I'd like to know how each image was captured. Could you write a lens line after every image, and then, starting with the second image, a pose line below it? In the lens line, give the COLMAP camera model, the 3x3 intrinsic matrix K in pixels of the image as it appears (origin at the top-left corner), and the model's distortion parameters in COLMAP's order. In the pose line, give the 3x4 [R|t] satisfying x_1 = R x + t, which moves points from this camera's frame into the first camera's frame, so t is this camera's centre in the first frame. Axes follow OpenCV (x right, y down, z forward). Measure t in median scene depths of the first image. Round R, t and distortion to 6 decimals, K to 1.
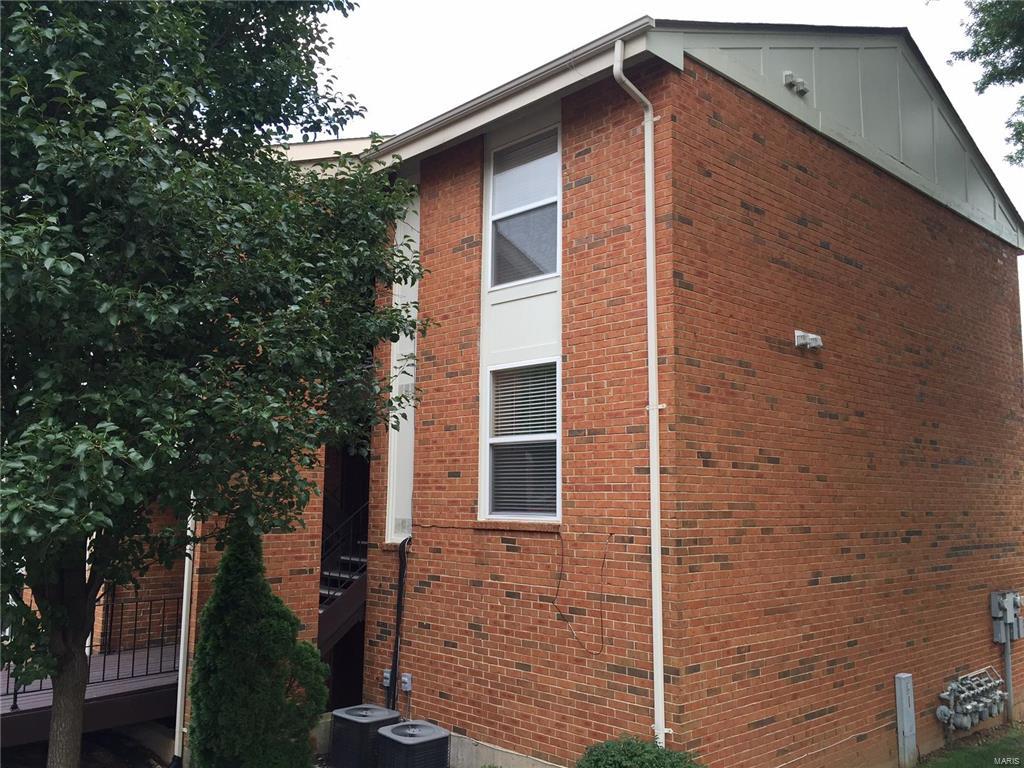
lens RADIAL K [[874.1, 0, 513.5], [0, 874.1, 380.5], [0, 0, 1]] dist [0.065190, -0.080947]
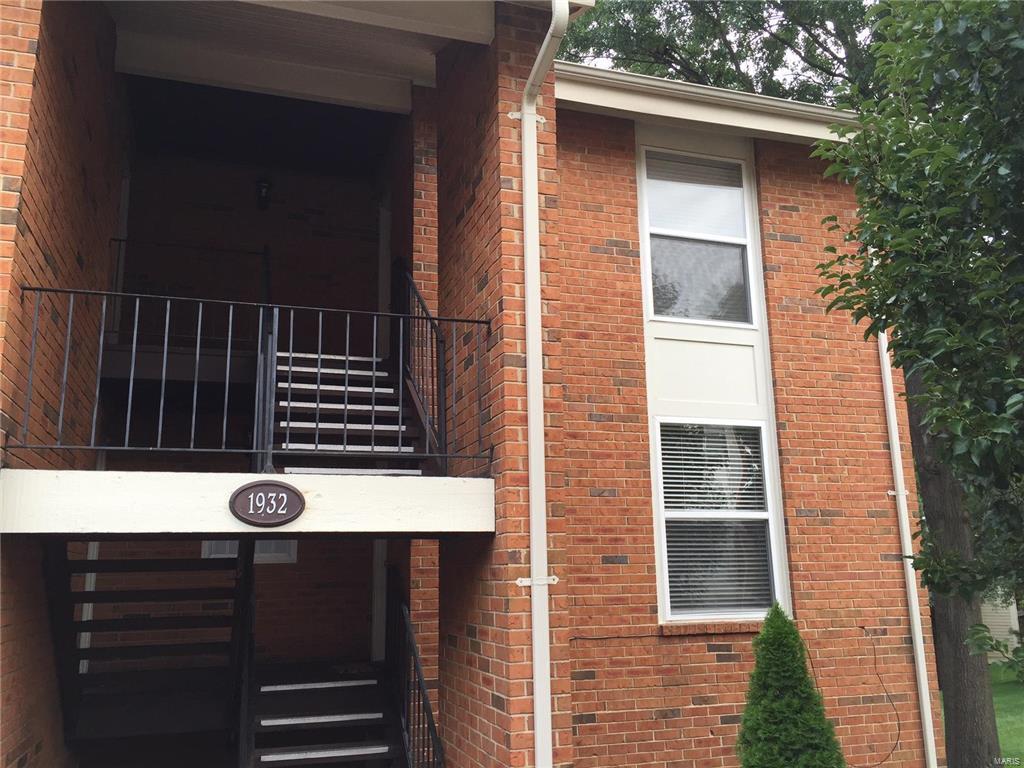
lens RADIAL K [[874.1, 0, 513.5], [0, 874.1, 380.5], [0, 0, 1]] dist [0.065190, -0.080947]
pose [[0.435013, 0.182889, 0.881655, -0.792524], [-0.096265, 0.982989, -0.156412, 0.088118], [-0.895263, -0.016831, 0.445219, 0.800960]]
